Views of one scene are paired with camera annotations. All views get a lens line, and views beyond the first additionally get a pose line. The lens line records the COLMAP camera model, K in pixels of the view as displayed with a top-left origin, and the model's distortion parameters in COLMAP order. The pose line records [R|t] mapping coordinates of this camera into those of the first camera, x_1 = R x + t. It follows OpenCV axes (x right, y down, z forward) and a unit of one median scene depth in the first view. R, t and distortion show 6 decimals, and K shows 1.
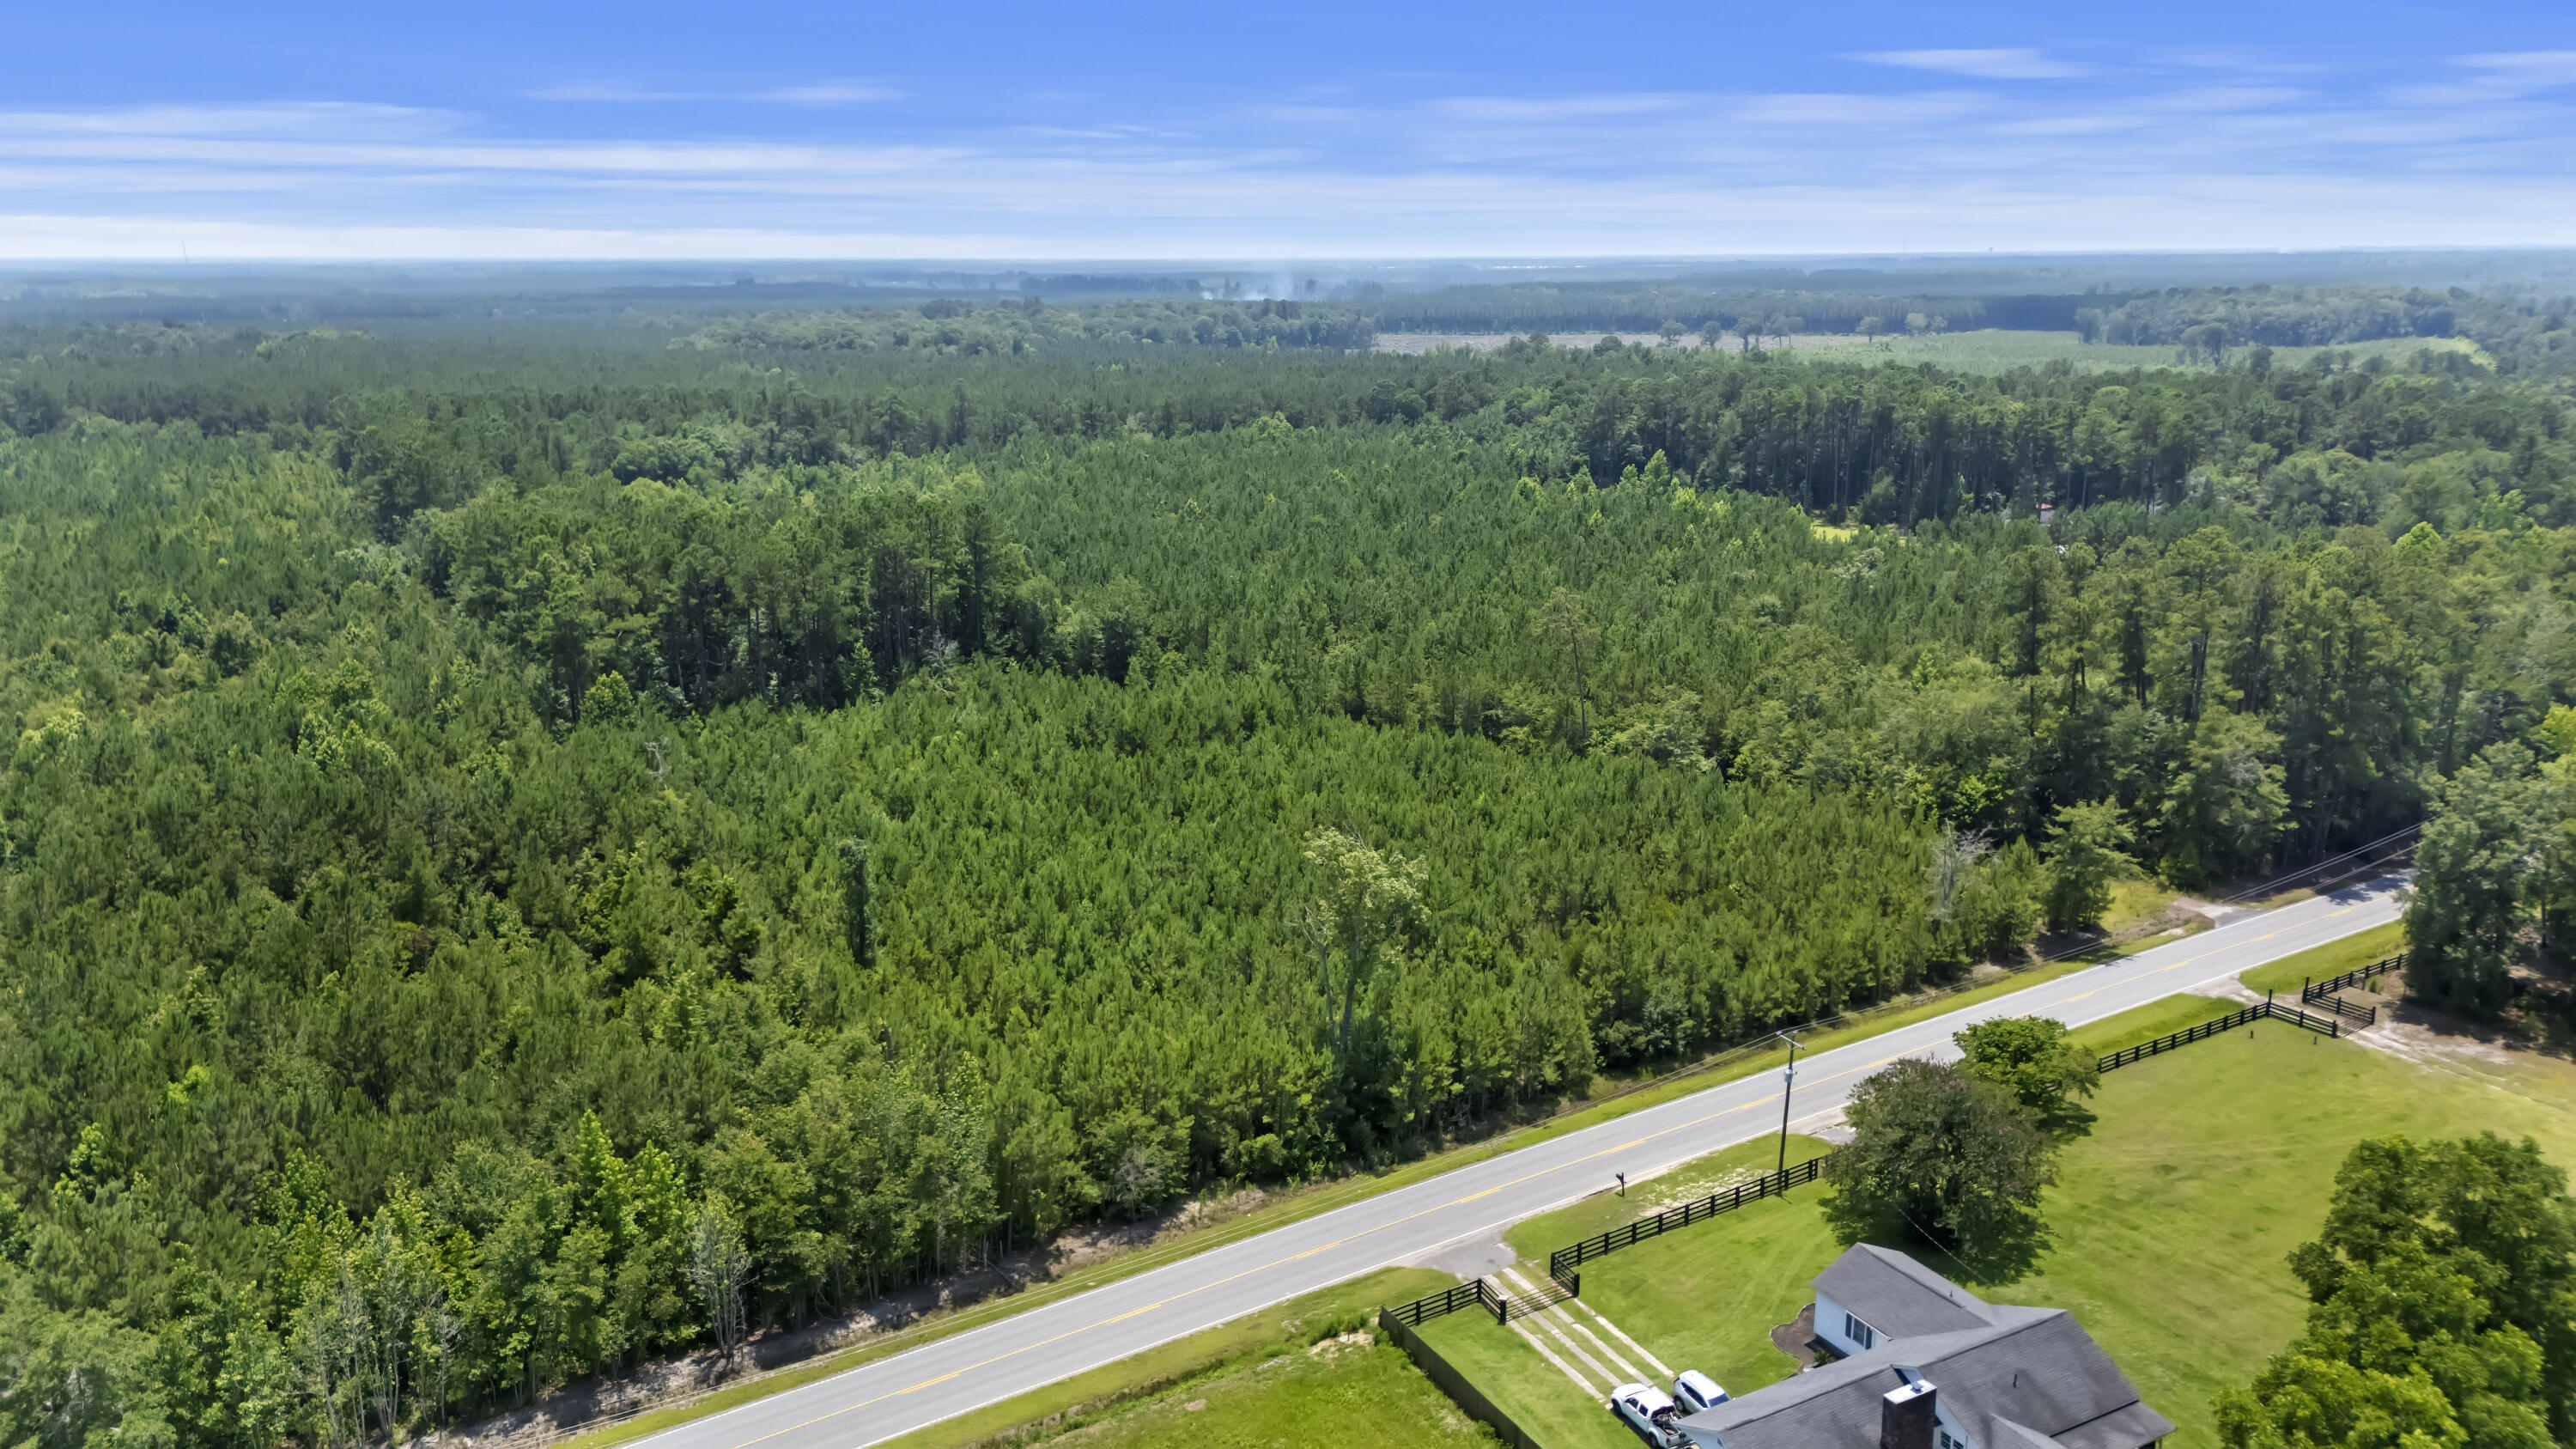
lens RADIAL K [[1887.1, 0, 1288.0], [0, 1887.1, 724.5], [0, 0, 1]] dist [0.051399, -0.003431]
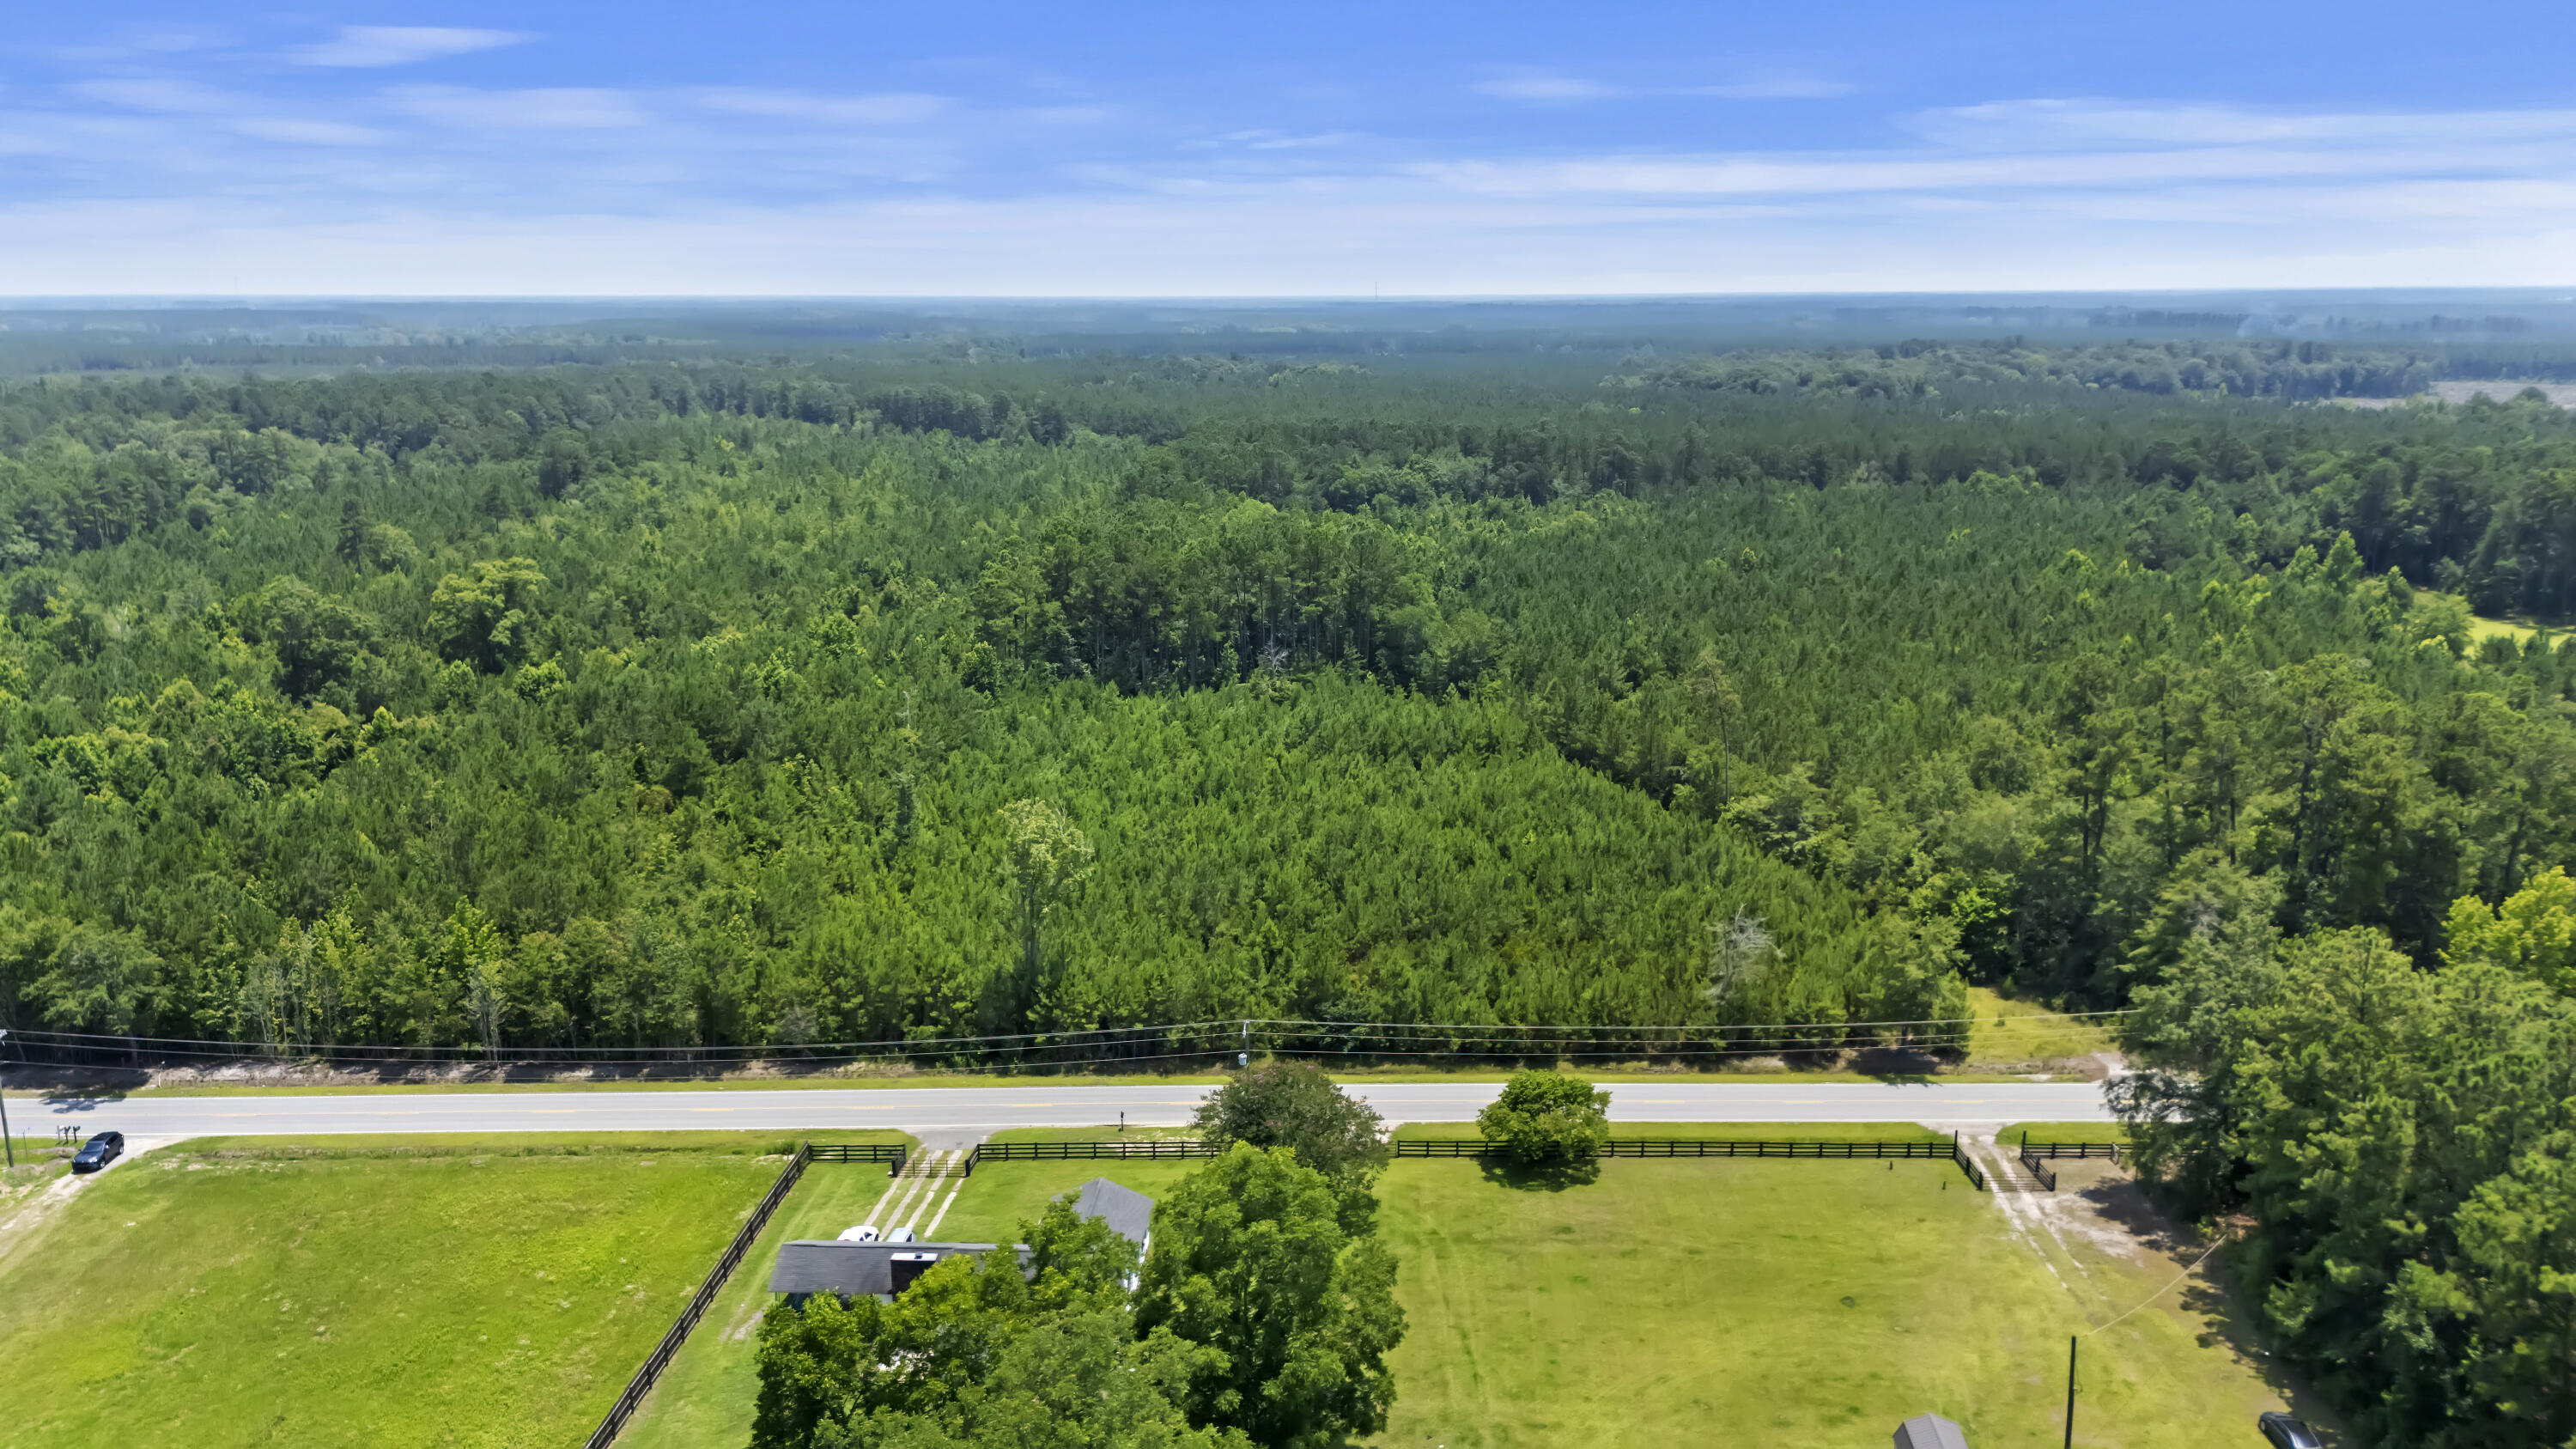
lens RADIAL K [[1887.1, 0, 1288.0], [0, 1887.1, 724.5], [0, 0, 1]] dist [0.051399, -0.003431]
pose [[0.844076, 0.122227, -0.522108, 0.481179], [-0.130827, 0.991192, 0.020538, -0.024417], [0.520020, 0.050971, 0.852632, 0.015443]]
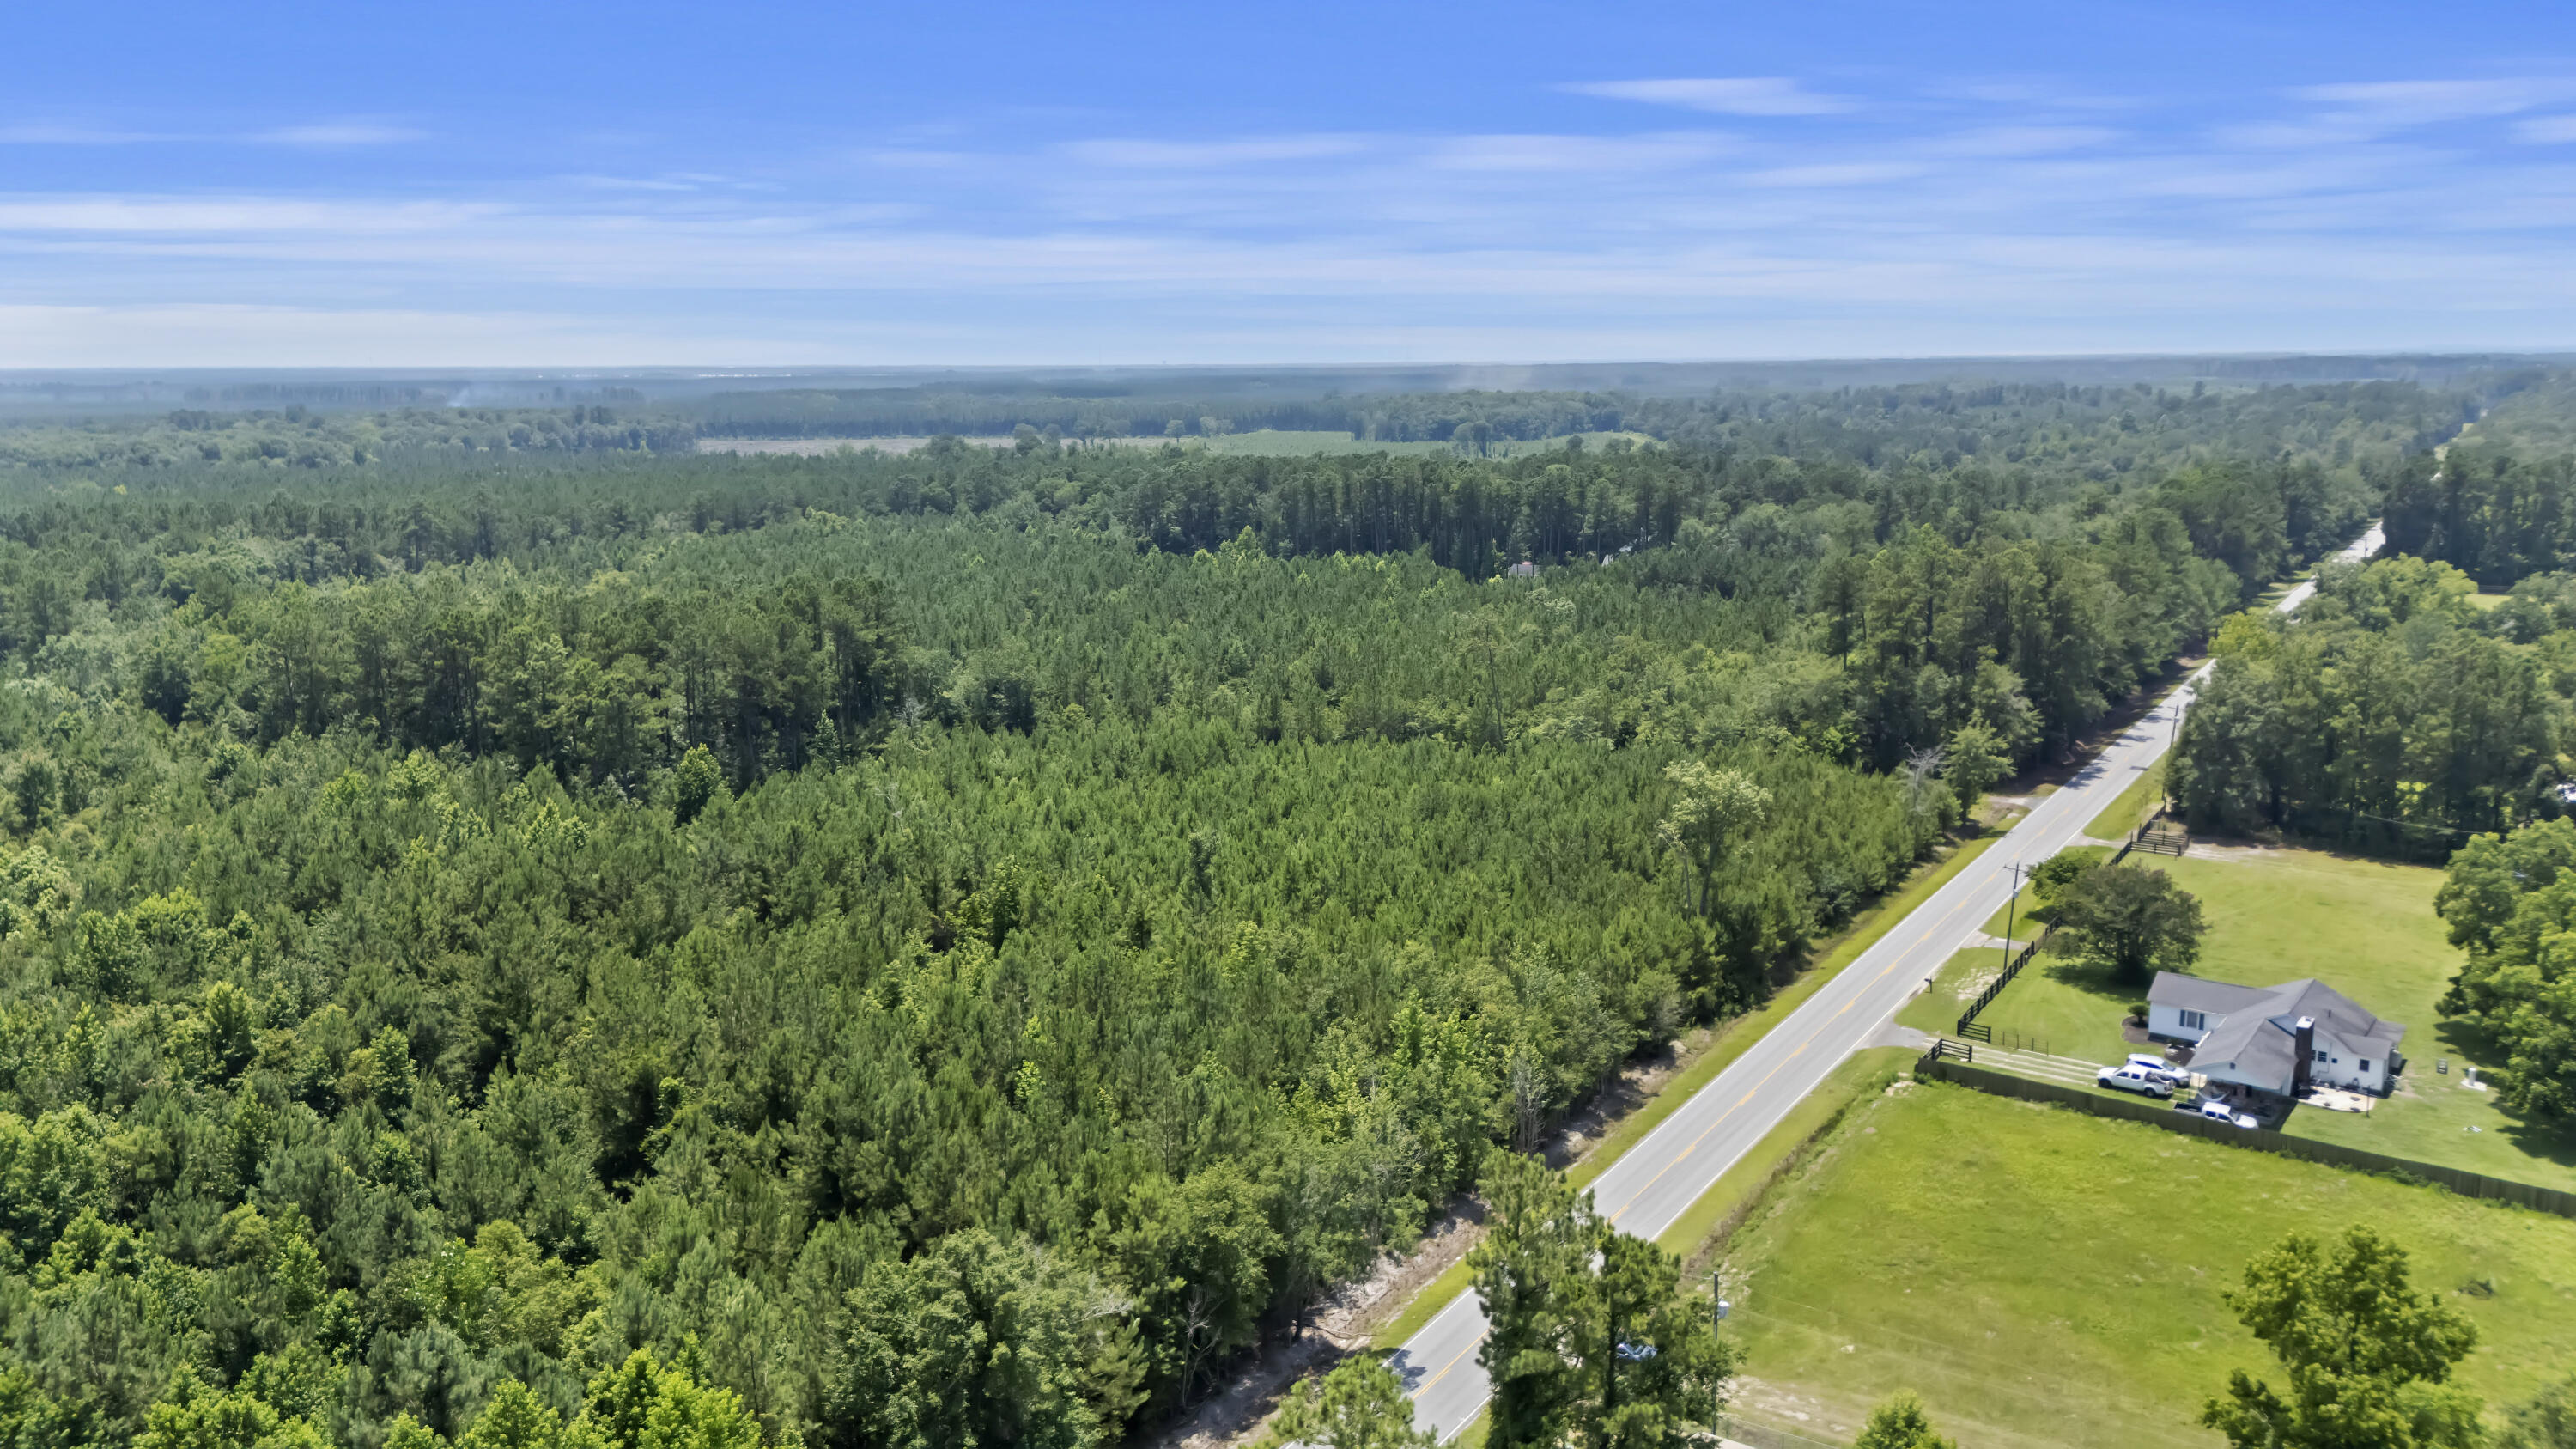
lens RADIAL K [[1887.1, 0, 1288.0], [0, 1887.1, 724.5], [0, 0, 1]] dist [0.051399, -0.003431]
pose [[0.914742, -0.078280, 0.396384, -0.454482], [0.100516, 0.994298, -0.035601, 0.029549], [-0.391337, 0.072409, 0.917394, -0.070422]]
